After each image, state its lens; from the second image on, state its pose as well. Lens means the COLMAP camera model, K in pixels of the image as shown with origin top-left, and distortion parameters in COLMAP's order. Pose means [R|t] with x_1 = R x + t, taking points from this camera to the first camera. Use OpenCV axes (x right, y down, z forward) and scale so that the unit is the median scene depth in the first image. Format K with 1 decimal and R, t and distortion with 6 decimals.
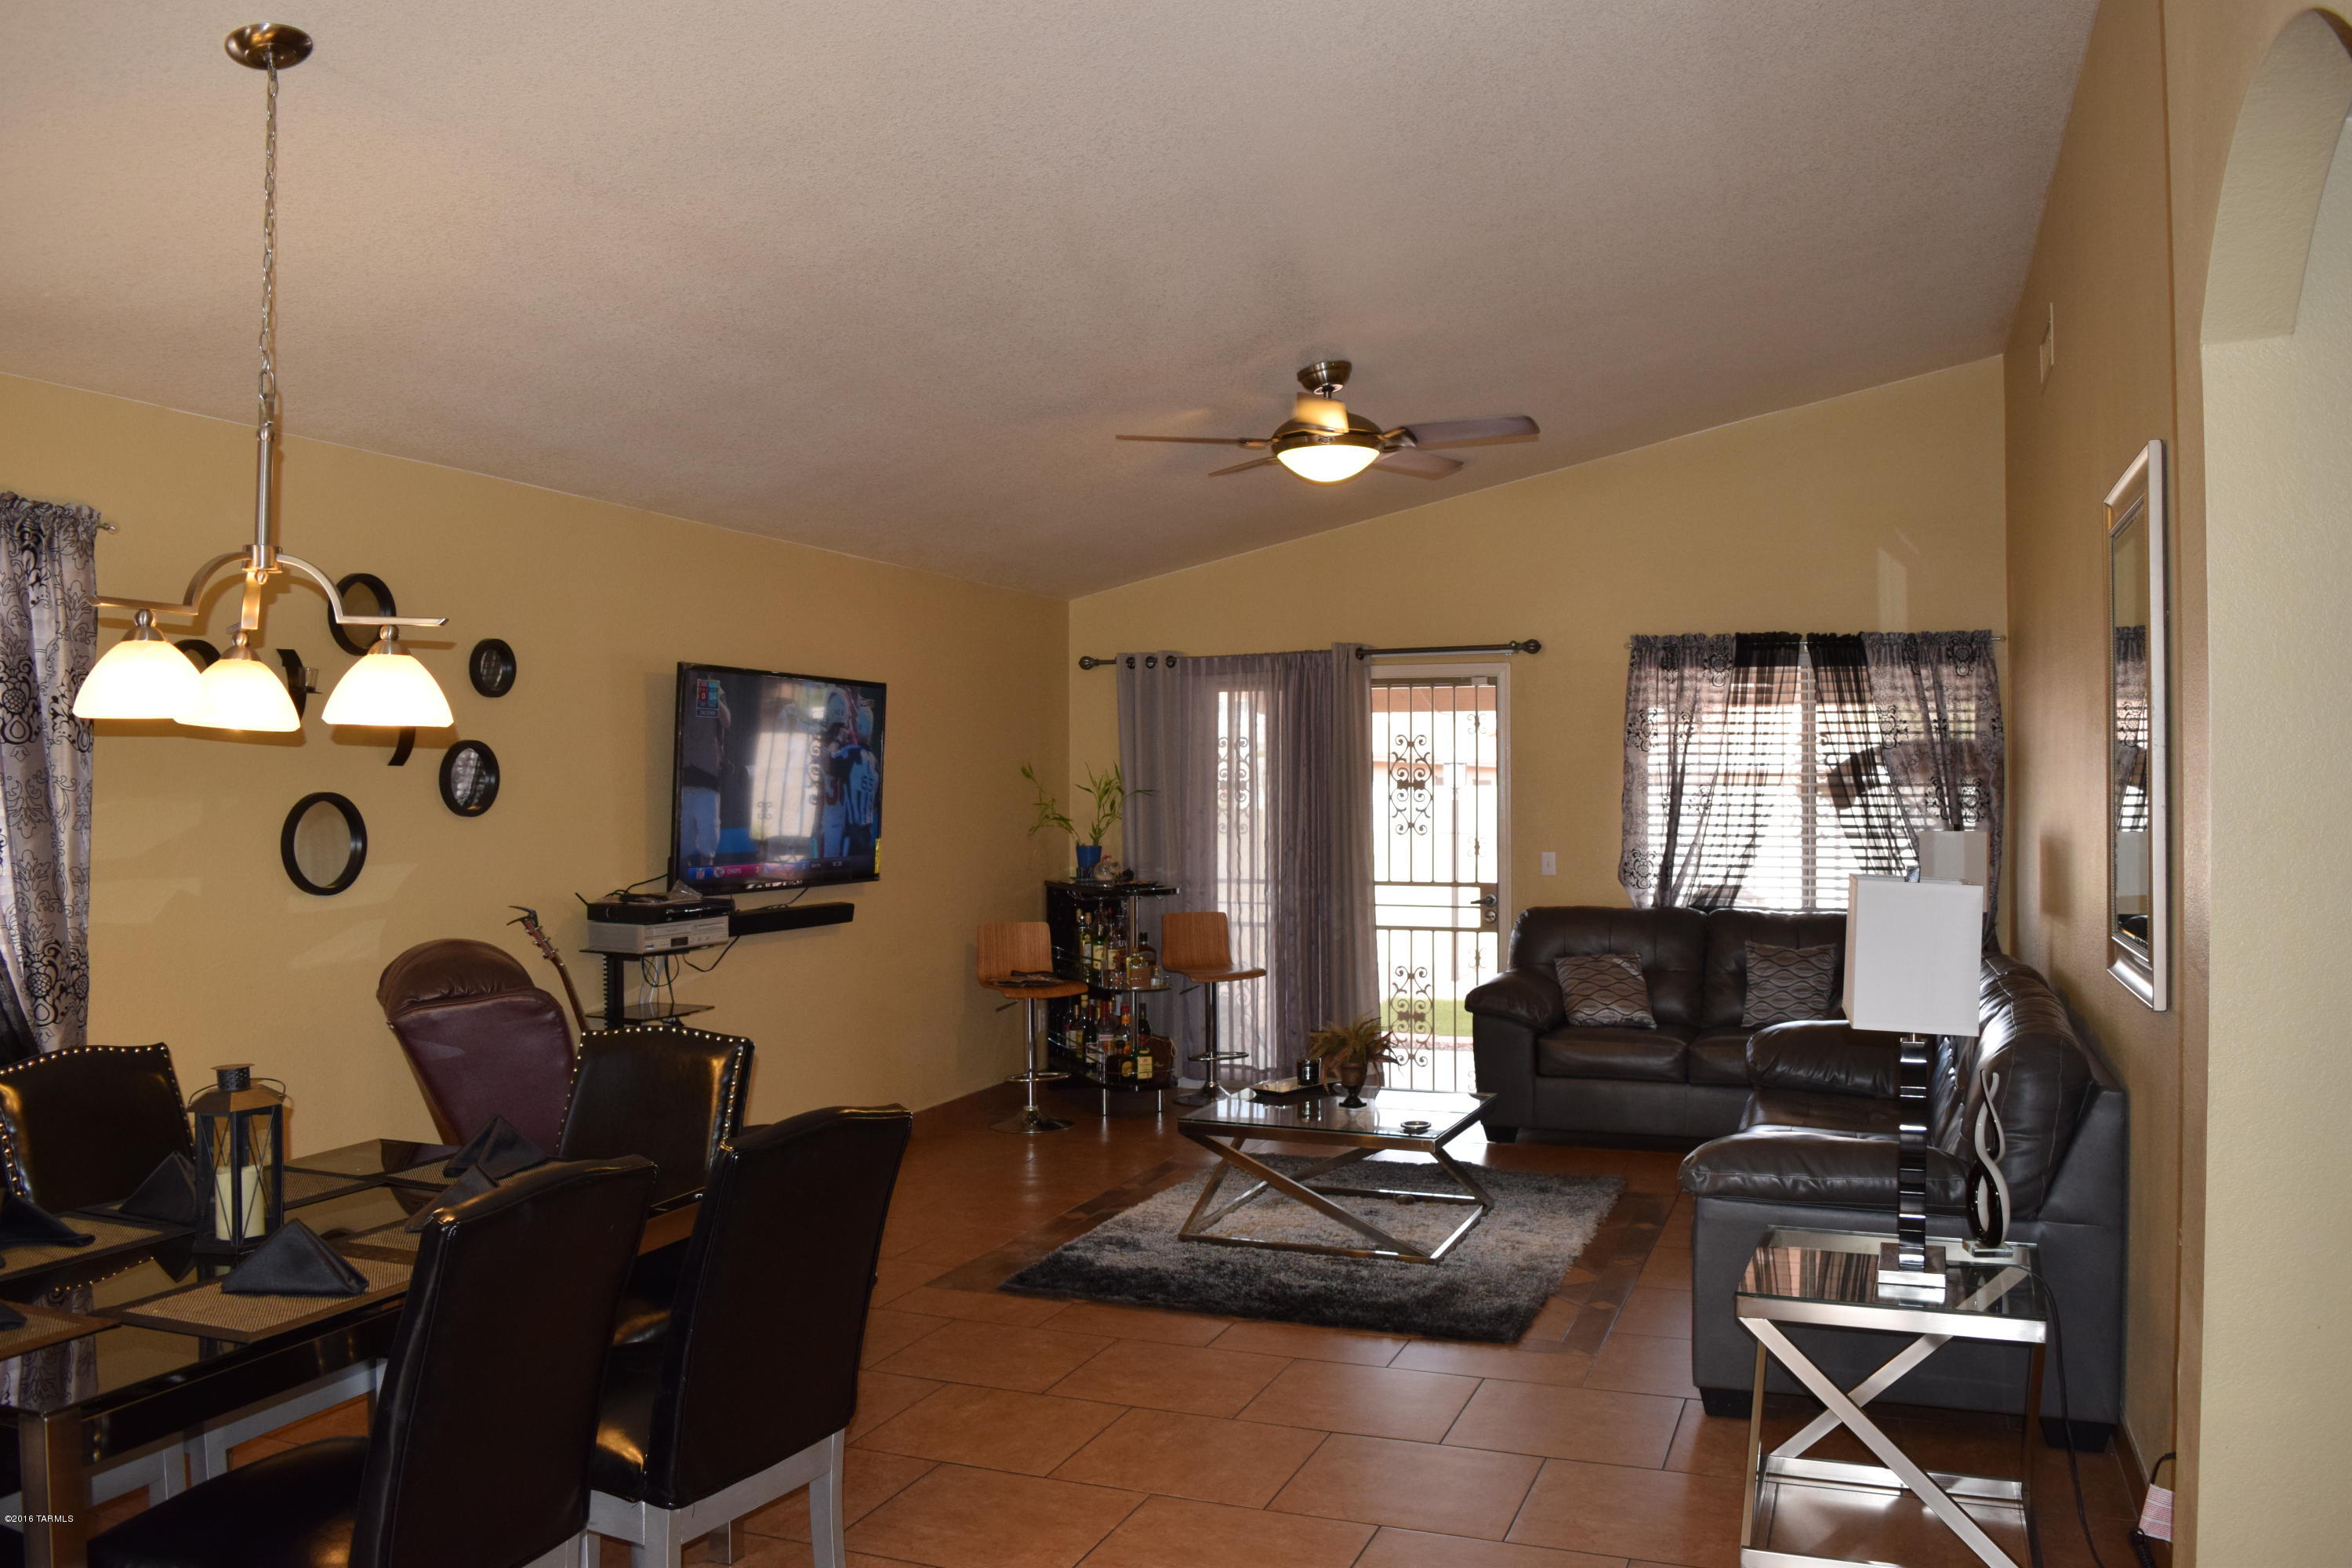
lens RADIAL K [[1834.9, 0, 1176.0], [0, 1834.9, 784.0], [0, 0, 1]] dist [-0.107283, 0.036460]
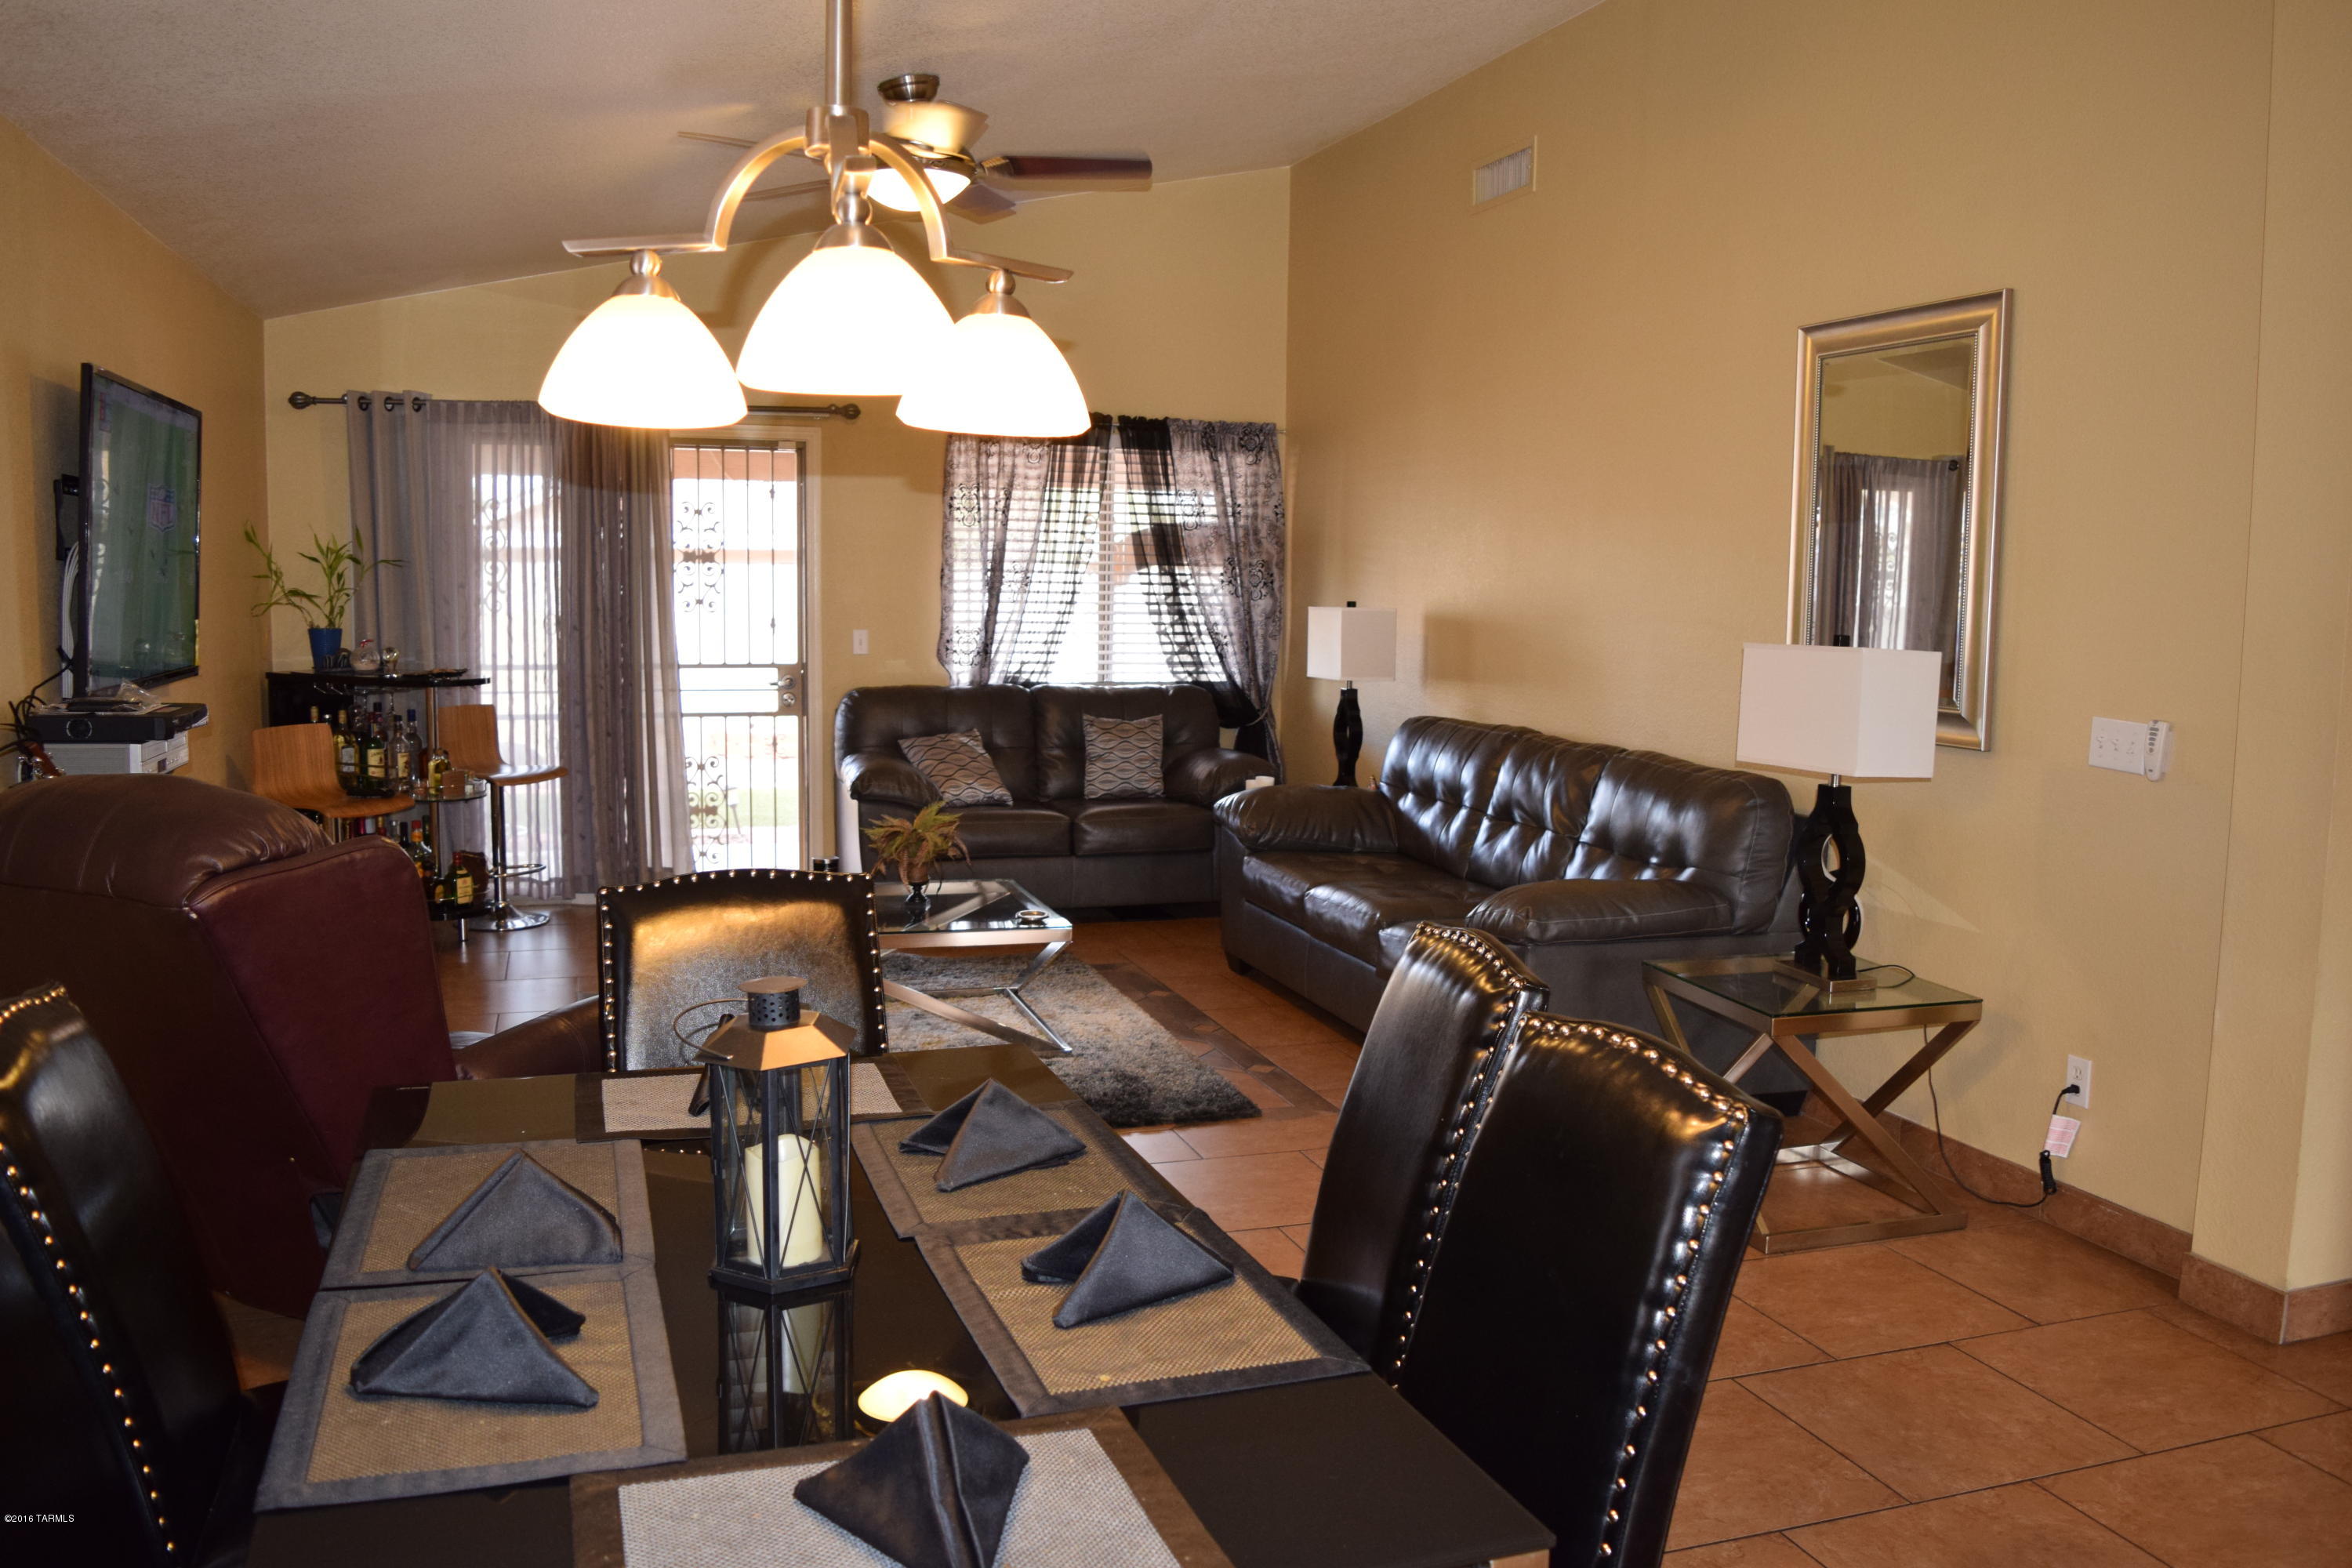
lens RADIAL K [[1834.9, 0, 1176.0], [0, 1834.9, 784.0], [0, 0, 1]] dist [-0.107283, 0.036460]
pose [[0.773424, -0.059341, 0.631106, -0.272581], [-0.016511, 0.993385, 0.113640, 0.005909], [-0.633674, -0.098312, 0.767328, 0.150964]]
